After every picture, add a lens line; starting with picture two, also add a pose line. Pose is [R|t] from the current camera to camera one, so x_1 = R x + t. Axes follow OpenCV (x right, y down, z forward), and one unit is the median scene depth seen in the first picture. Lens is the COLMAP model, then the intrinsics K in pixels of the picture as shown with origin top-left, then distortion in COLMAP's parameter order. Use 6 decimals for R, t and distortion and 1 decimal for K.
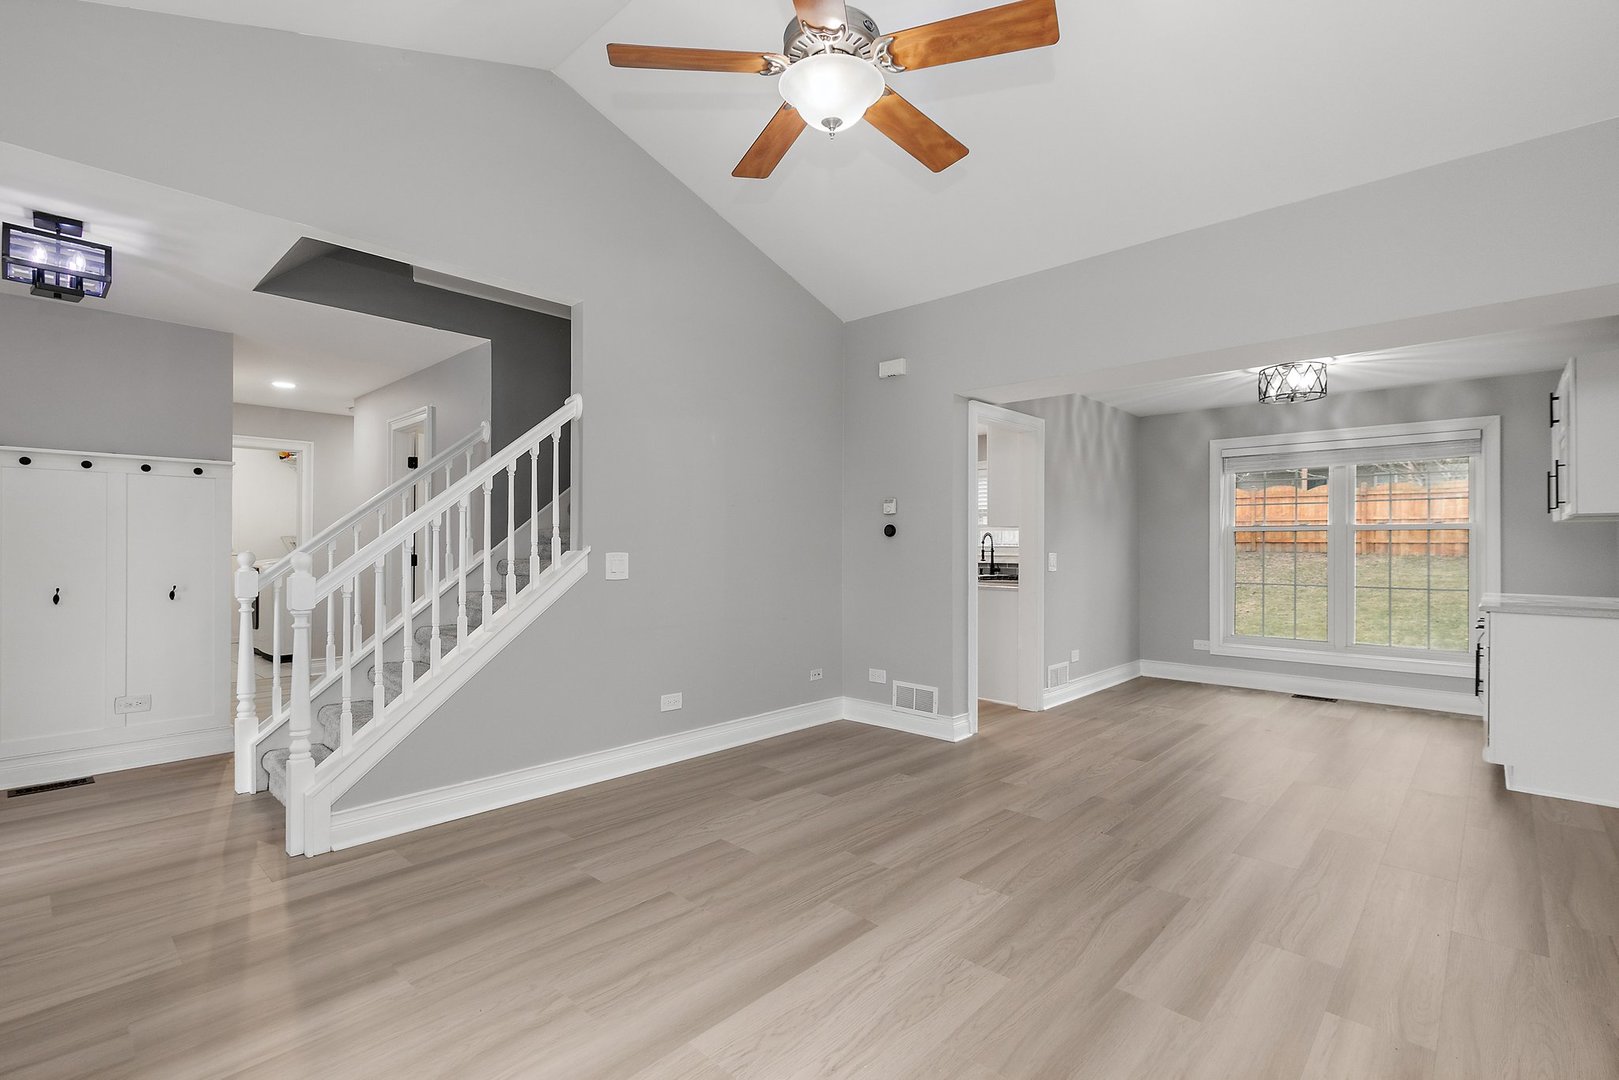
lens RADIAL K [[739.8, 0, 817.7], [0, 739.8, 540.5], [0, 0, 1]] dist [0.006791, -0.002986]
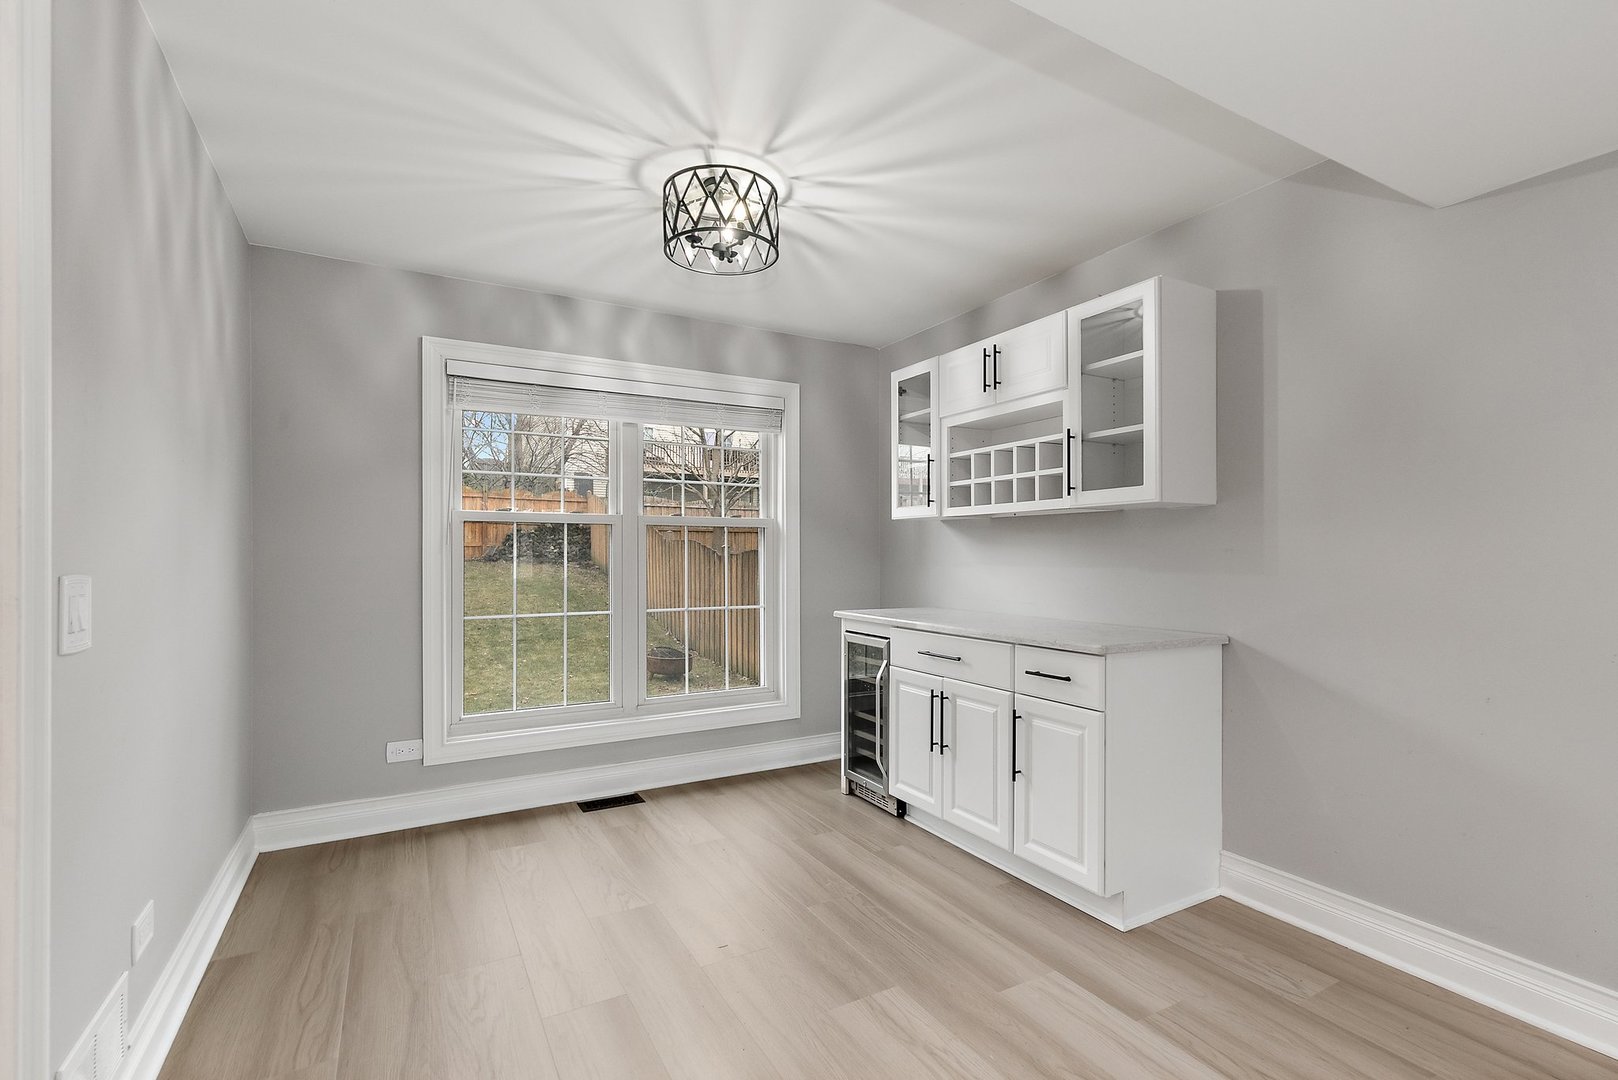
lens RADIAL K [[739.4, 0, 816.8], [0, 739.4, 557.8], [0, 0, 1]] dist [0.006791, -0.002986]
pose [[0.312637, -0.009587, 0.949824, 0.163684], [-0.008330, 0.999883, 0.012834, 0.005799], [-0.949836, -0.011924, 0.312520, 0.692742]]
